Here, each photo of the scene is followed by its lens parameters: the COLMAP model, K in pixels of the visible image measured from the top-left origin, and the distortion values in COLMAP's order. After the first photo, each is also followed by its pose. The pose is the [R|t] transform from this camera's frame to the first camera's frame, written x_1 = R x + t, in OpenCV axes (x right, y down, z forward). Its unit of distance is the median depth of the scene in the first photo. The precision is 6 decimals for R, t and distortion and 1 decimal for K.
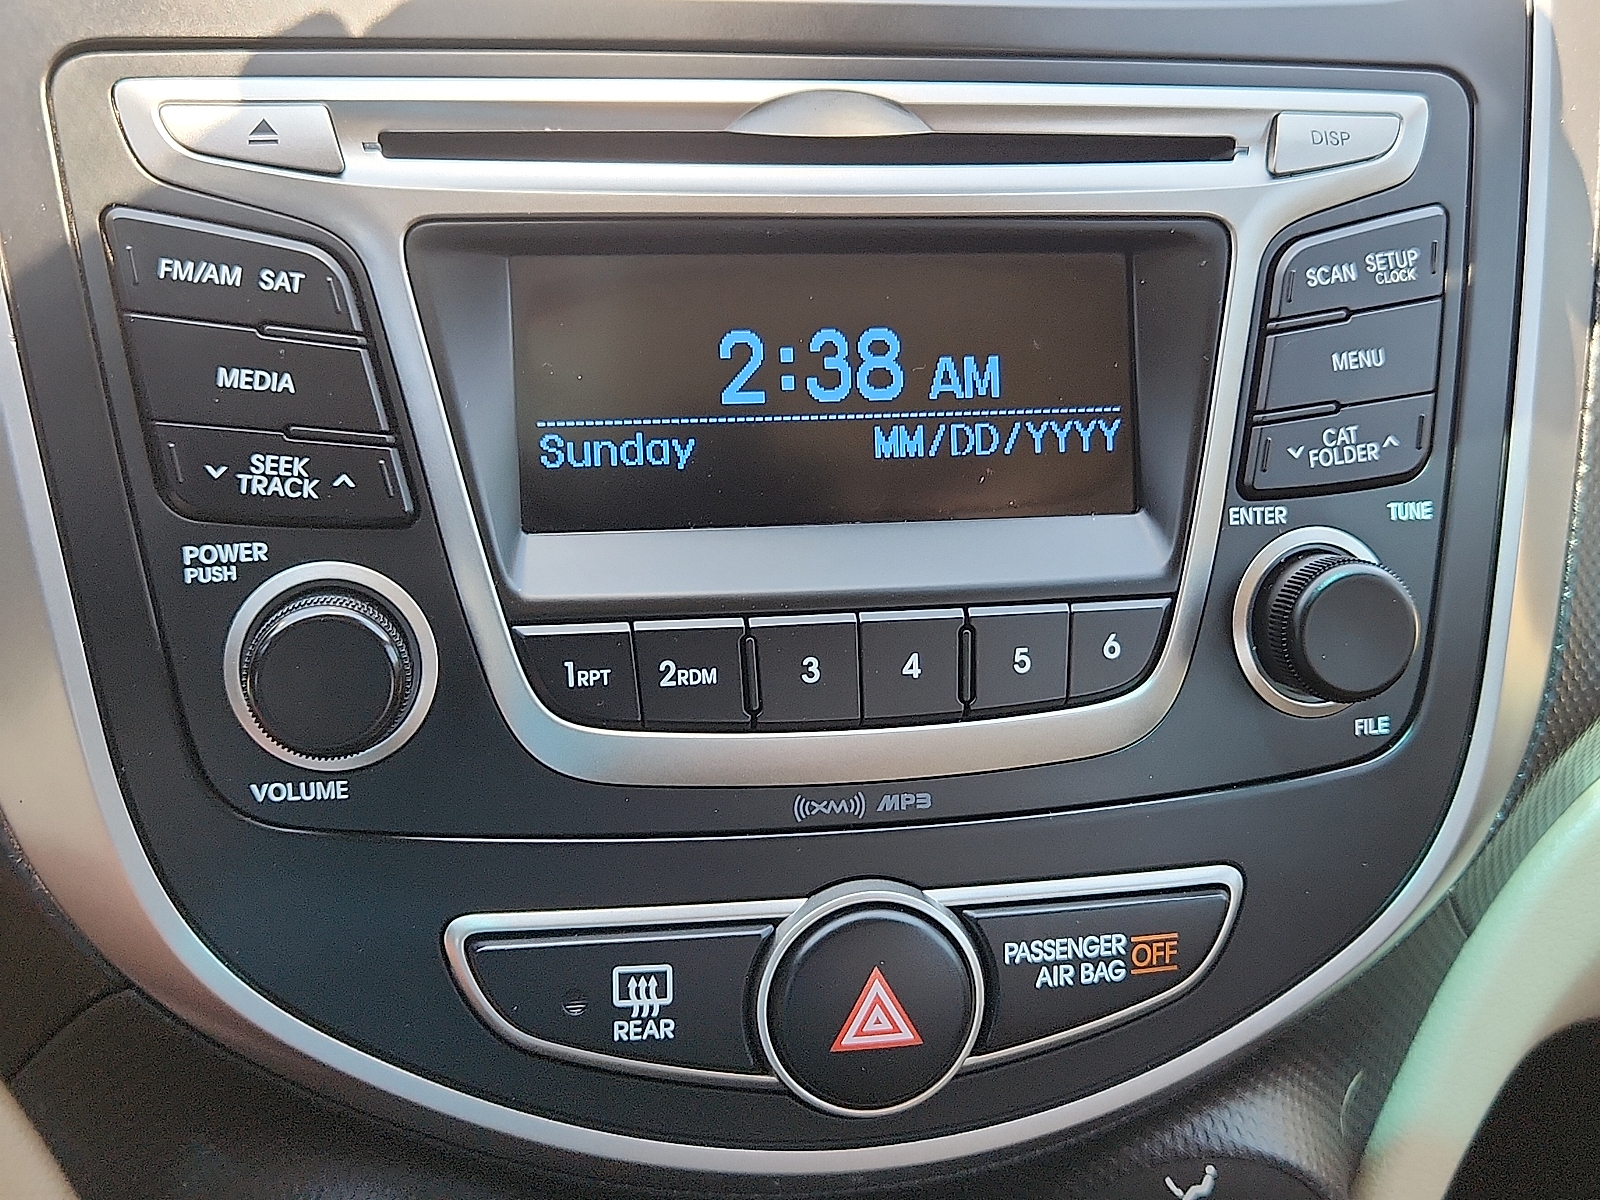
lens RADIAL K [[1654.1, 0, 800.0], [0, 1654.1, 600.0], [0, 0, 1]] dist [0.046074, -0.011253]
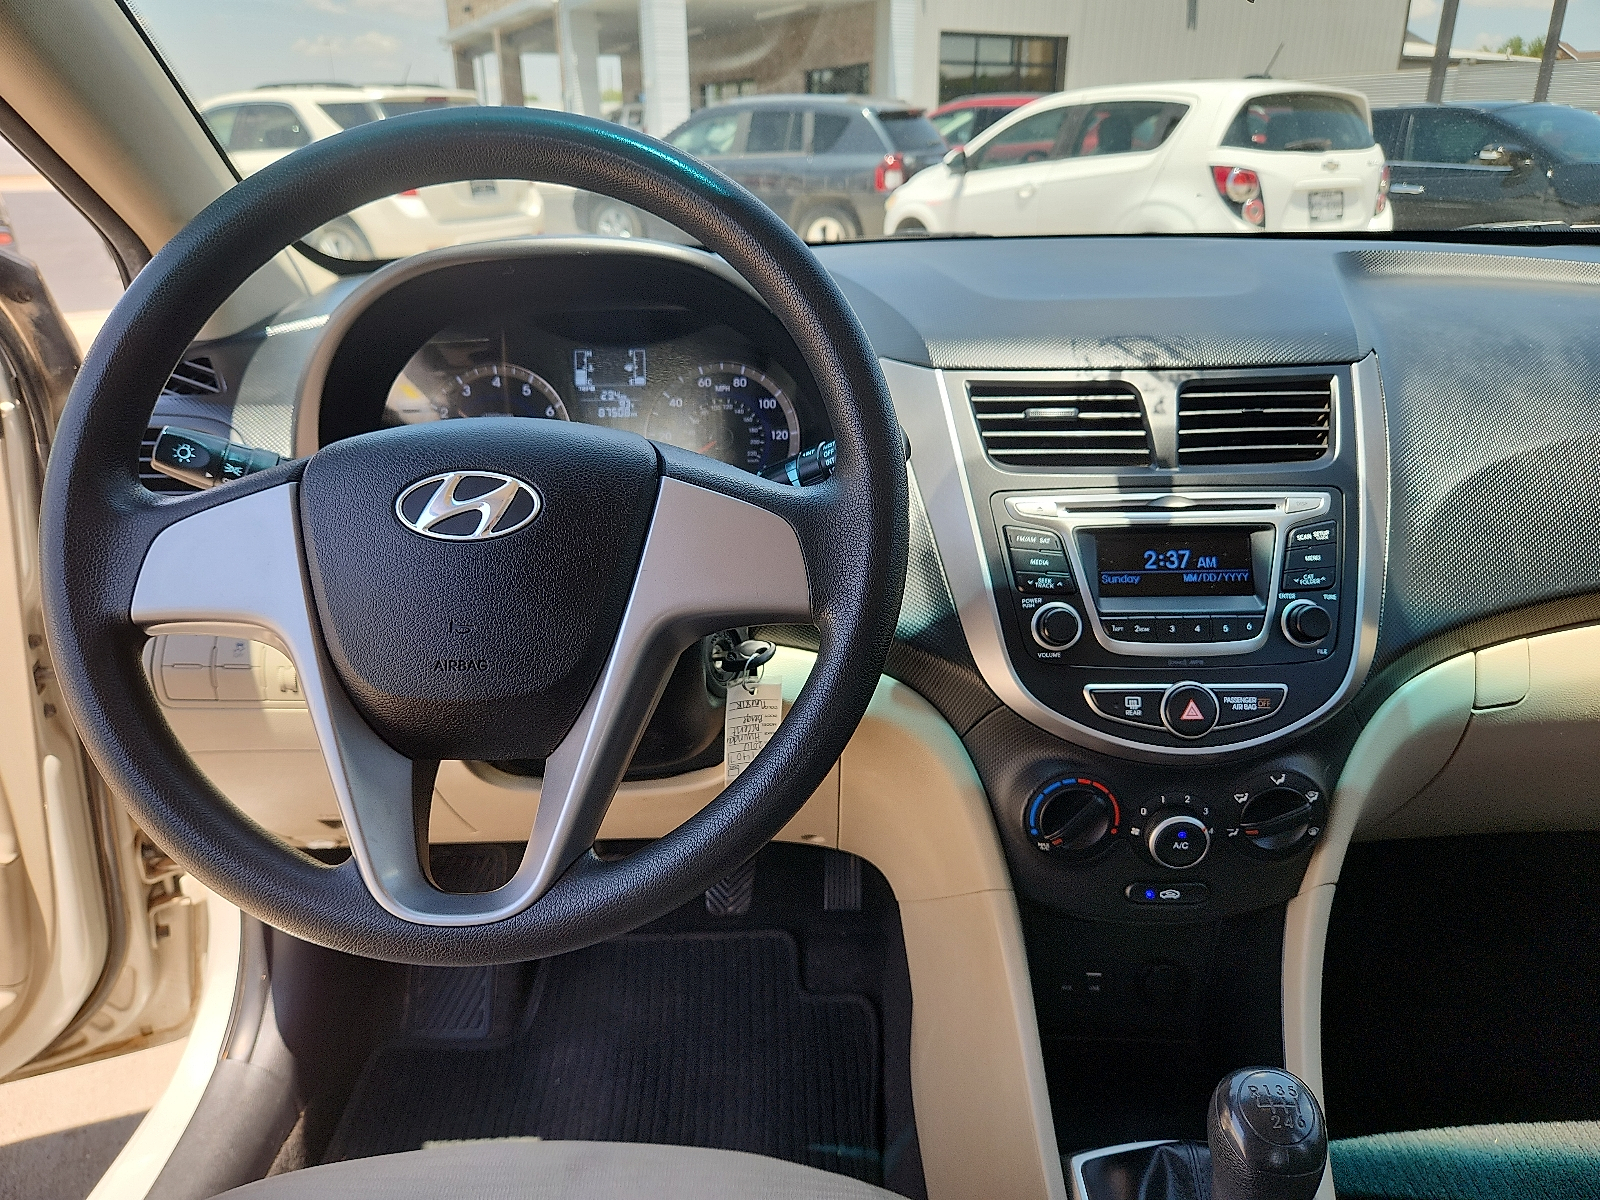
lens RADIAL K [[1095.1, 0, 756.1], [0, 1095.1, 600.4], [0, 0, 1]] dist [-0.001969, -0.000462]
pose [[0.974923, -0.006798, -0.222438, -0.391953], [-0.035764, 0.981755, -0.186755, 0.512262], [0.219650, 0.190027, 0.956893, -1.842673]]
